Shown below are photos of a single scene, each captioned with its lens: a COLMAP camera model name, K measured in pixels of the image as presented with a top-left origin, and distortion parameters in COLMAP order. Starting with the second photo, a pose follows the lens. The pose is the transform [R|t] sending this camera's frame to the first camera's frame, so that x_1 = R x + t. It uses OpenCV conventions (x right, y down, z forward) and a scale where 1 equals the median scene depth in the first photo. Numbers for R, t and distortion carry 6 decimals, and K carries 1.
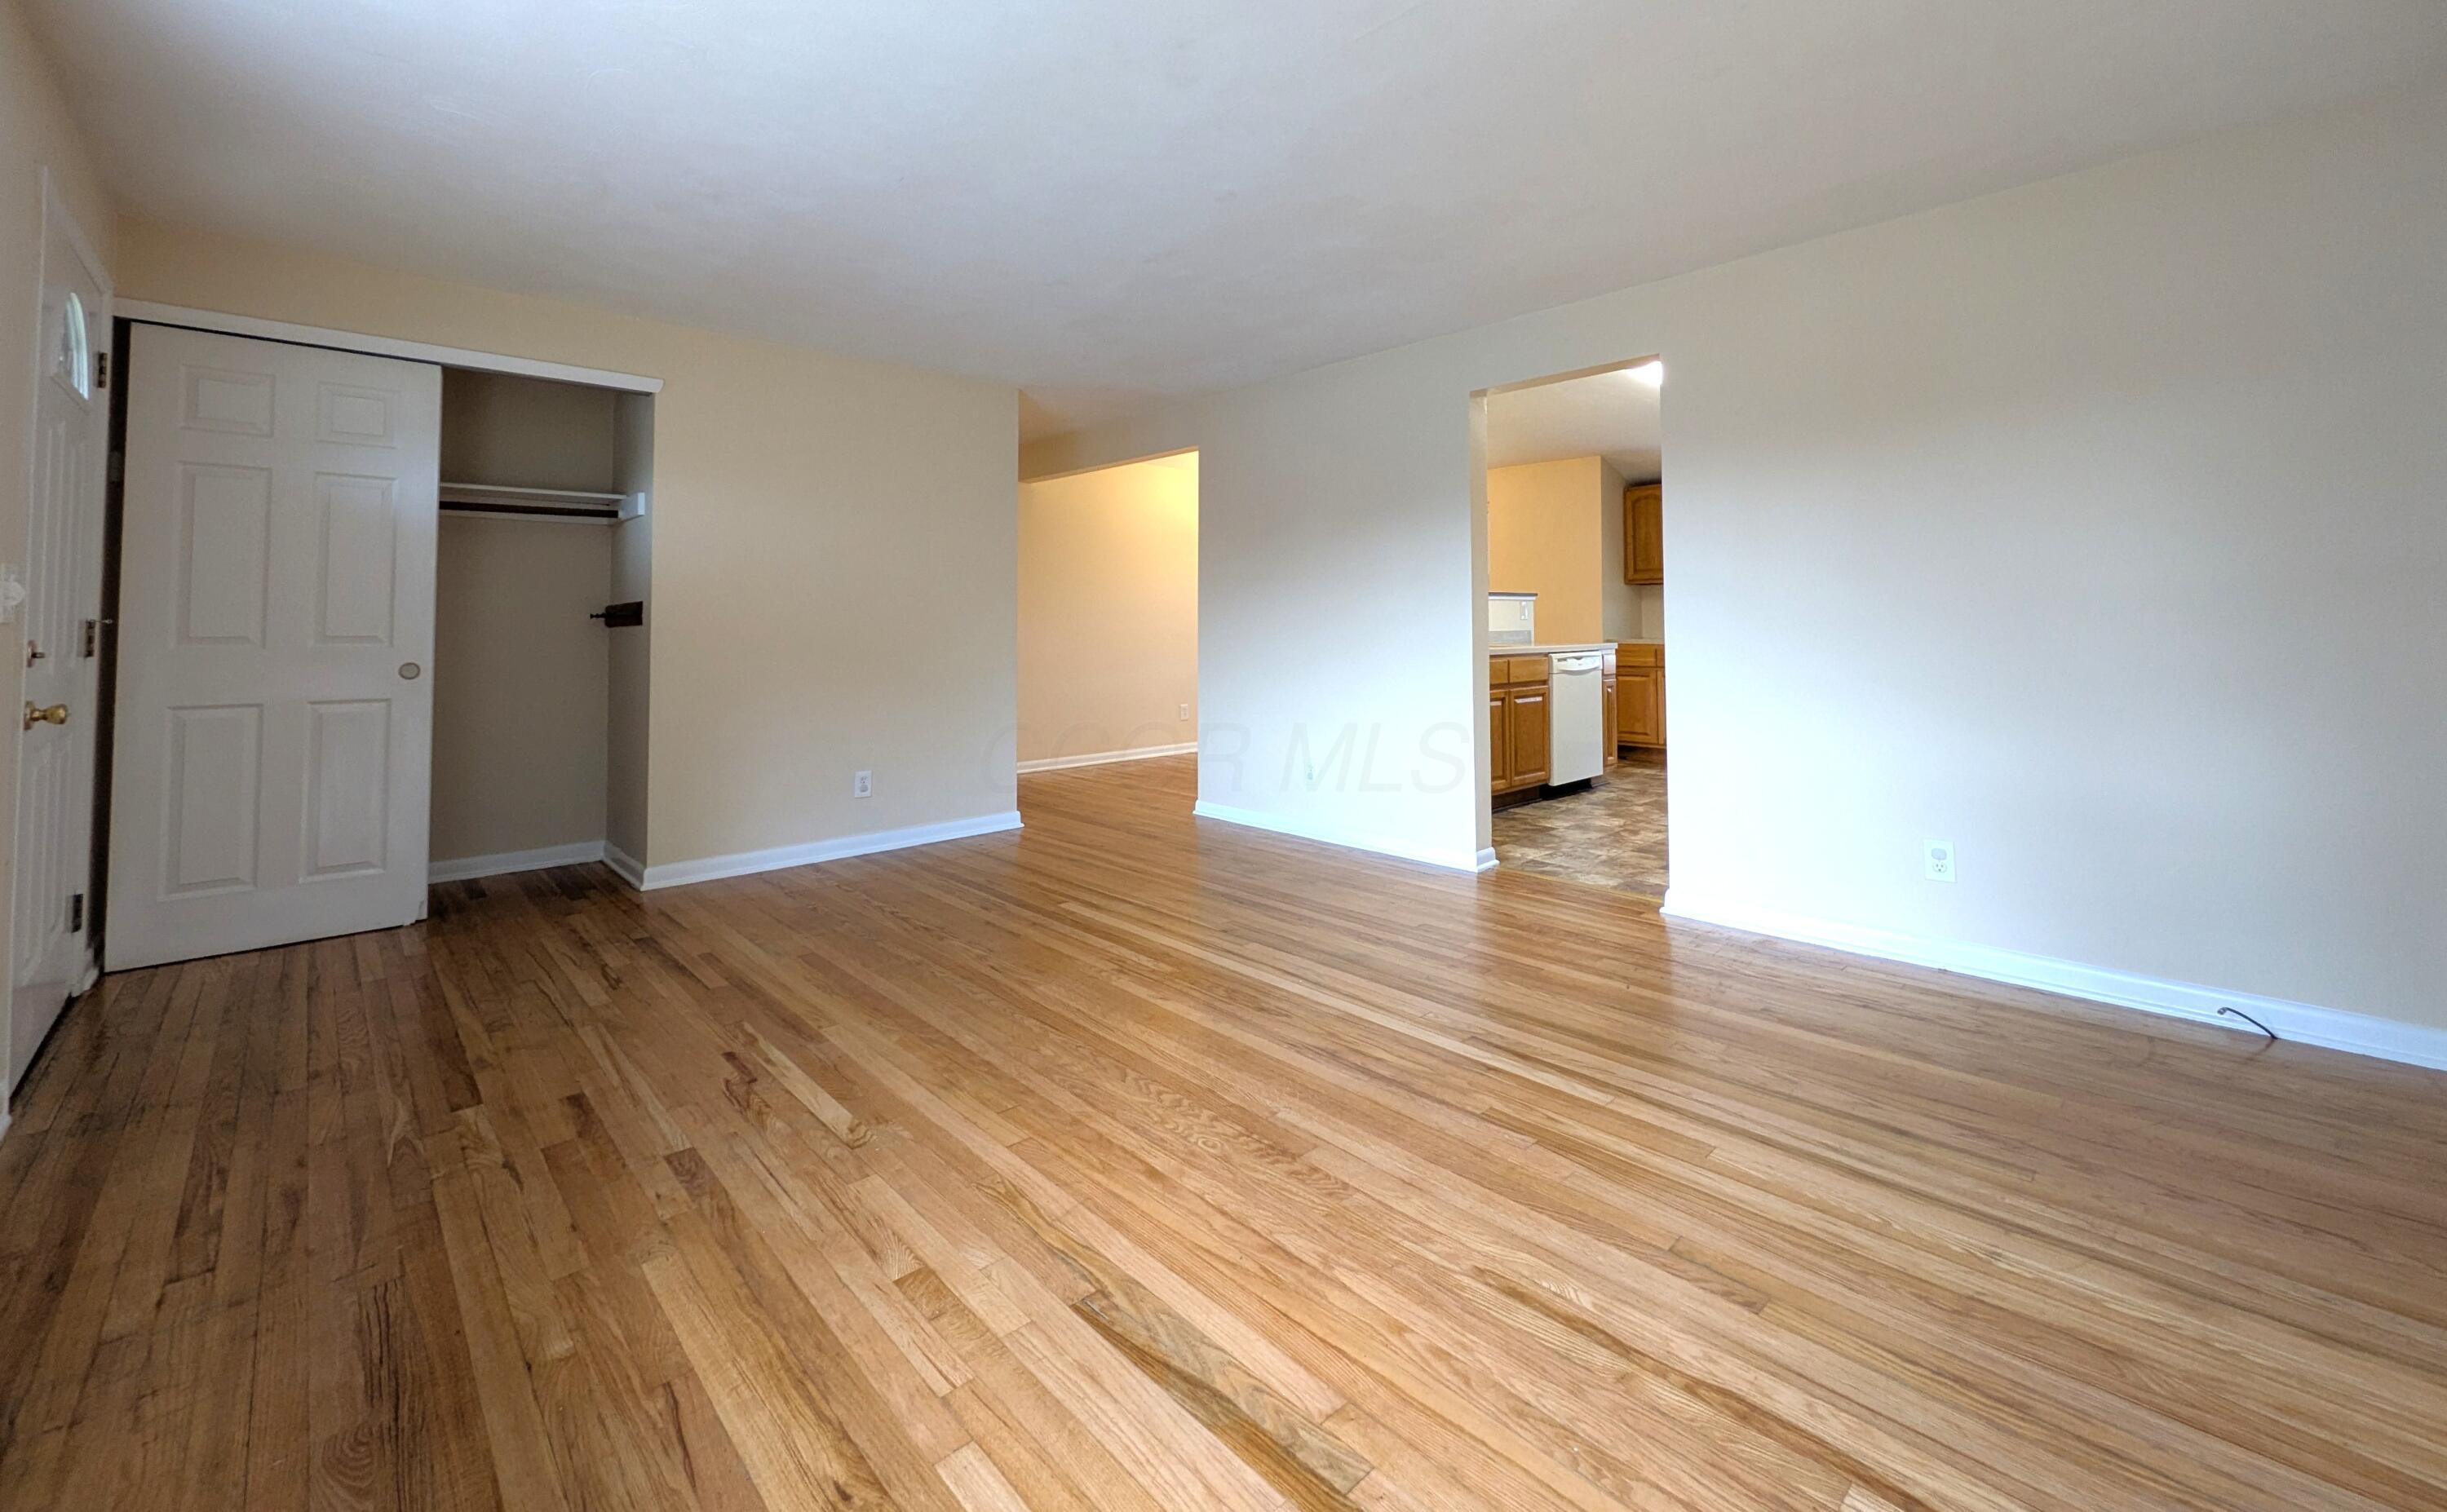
lens RADIAL K [[996.1, 0, 1226.4], [0, 996.1, 739.7], [0, 0, 1]] dist [0.002511, 0.000112]
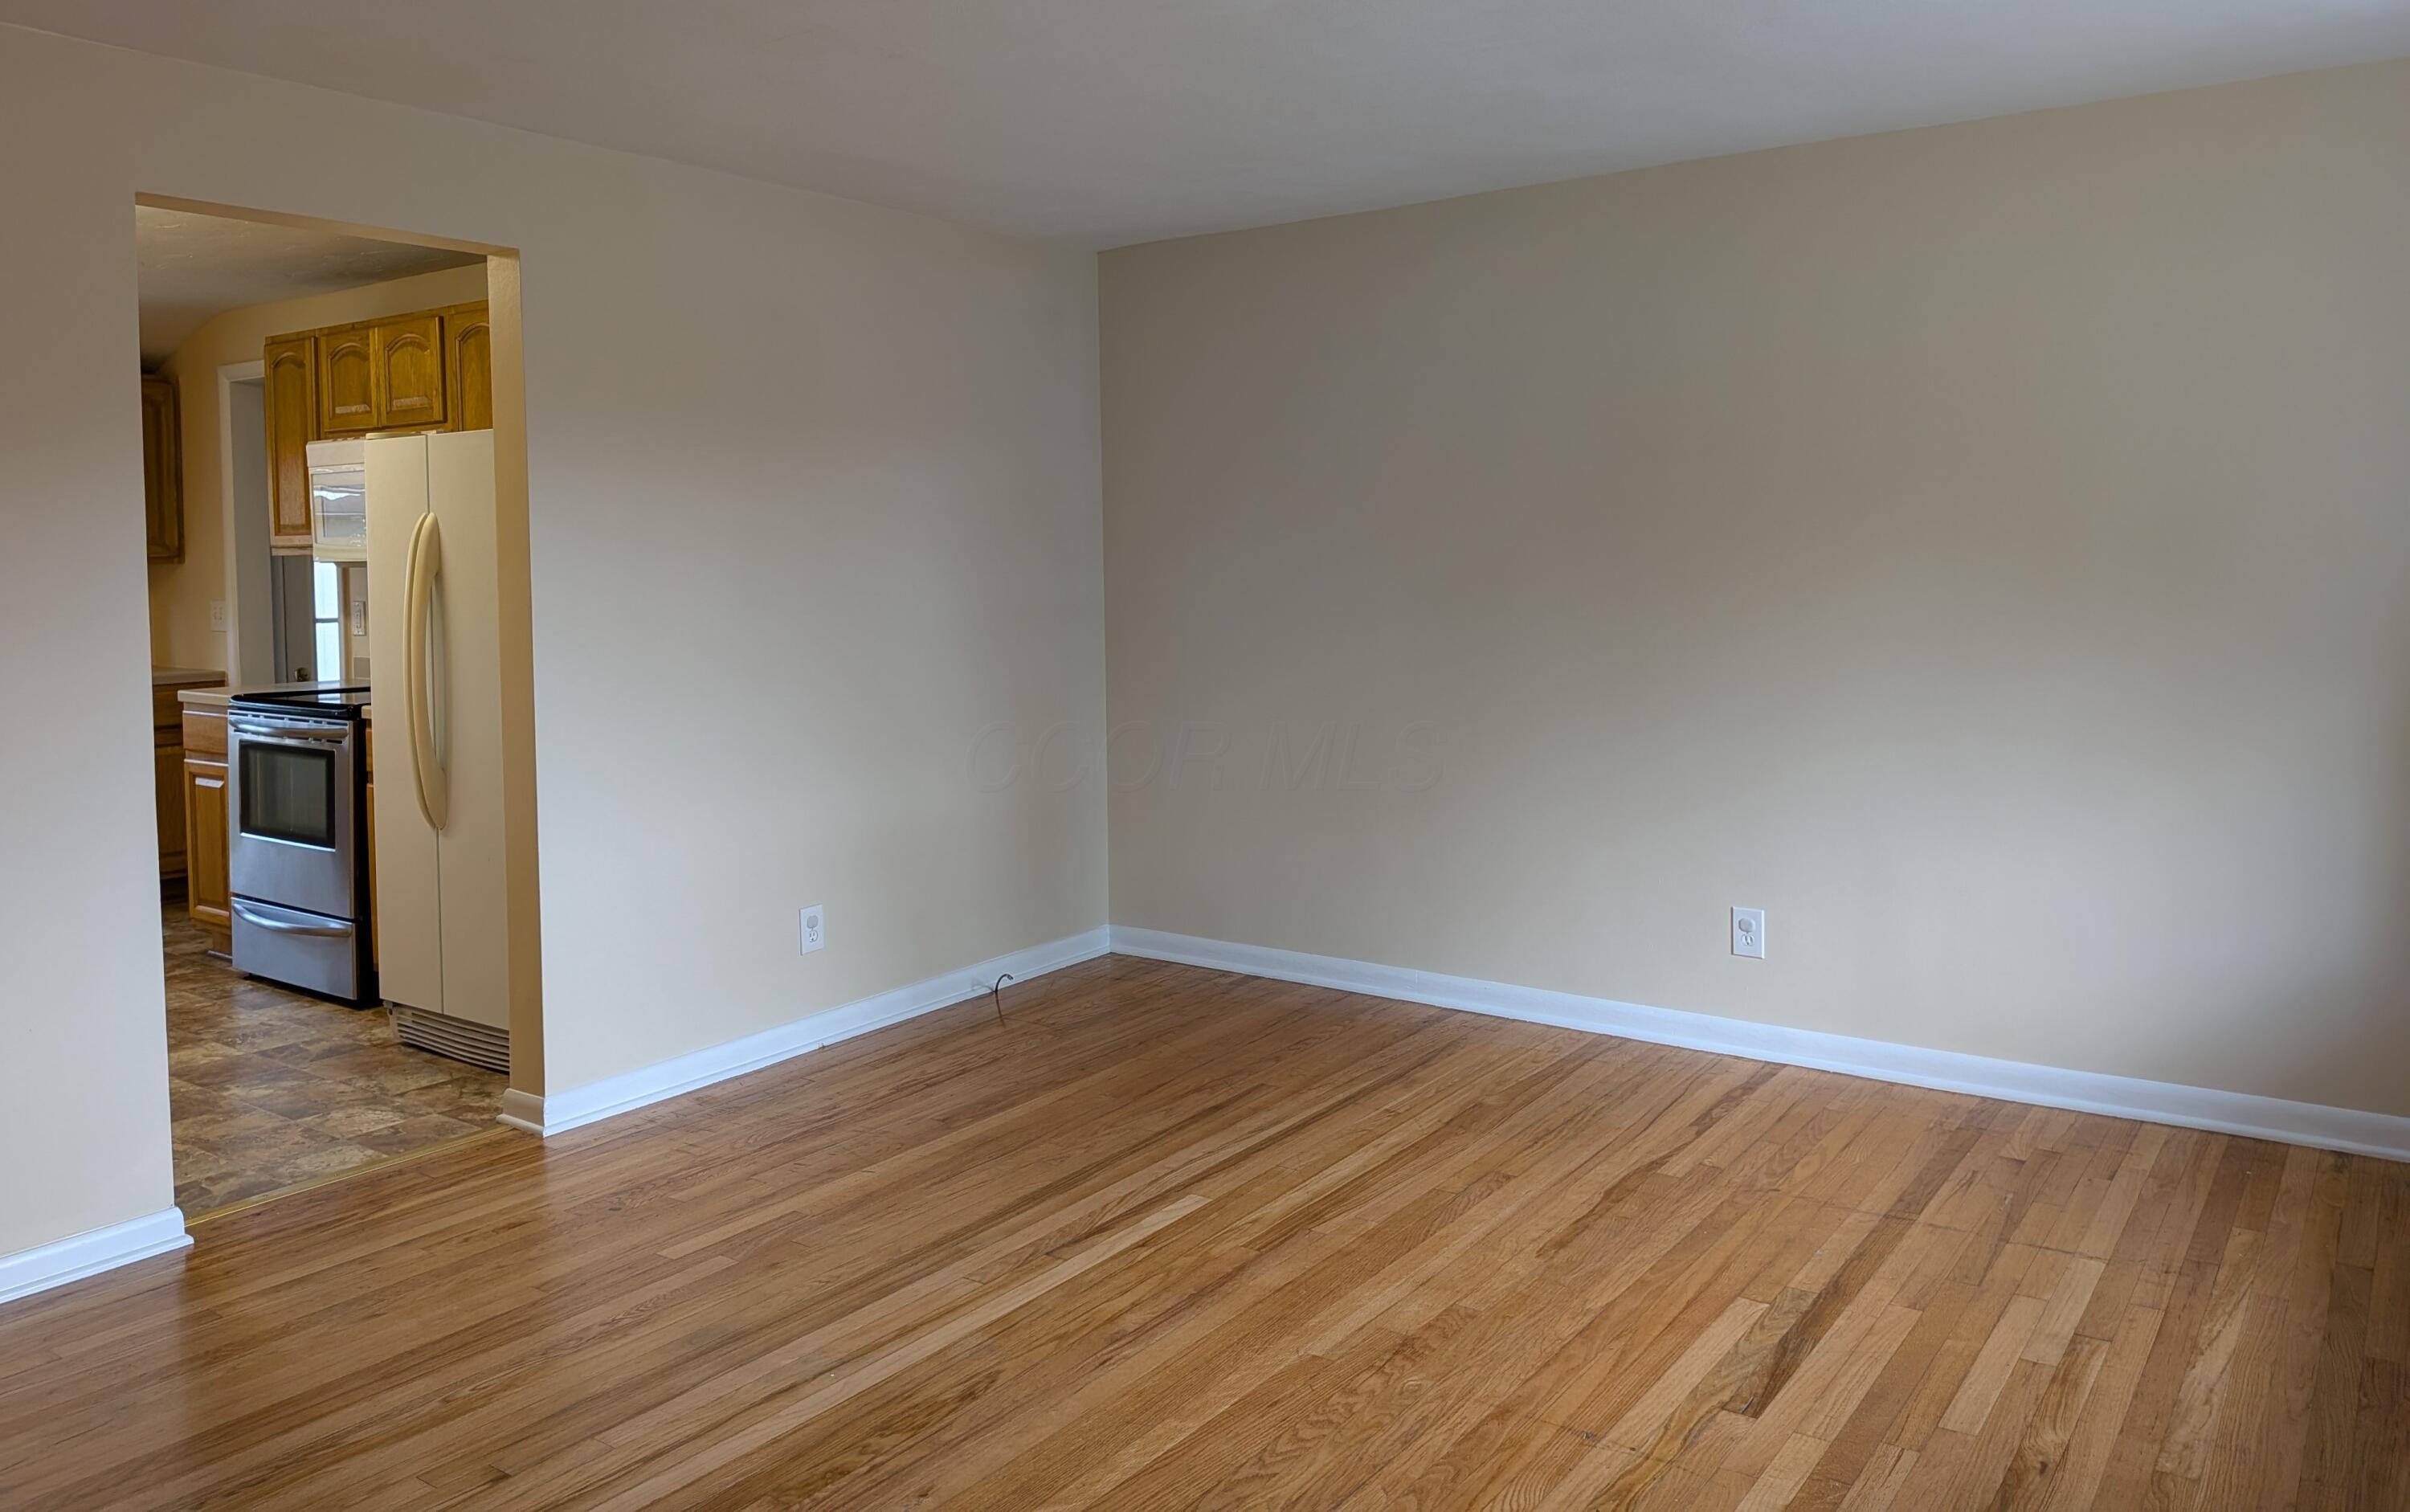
lens RADIAL K [[1685.6, 0, 1204.7], [0, 1685.6, 757.2], [0, 0, 1]] dist [-0.012587, -0.006392]
pose [[-0.185915, -0.111212, 0.976252, -1.280677], [0.127916, 0.982379, 0.136270, -0.301269], [-0.974204, 0.150213, -0.168414, 1.359835]]
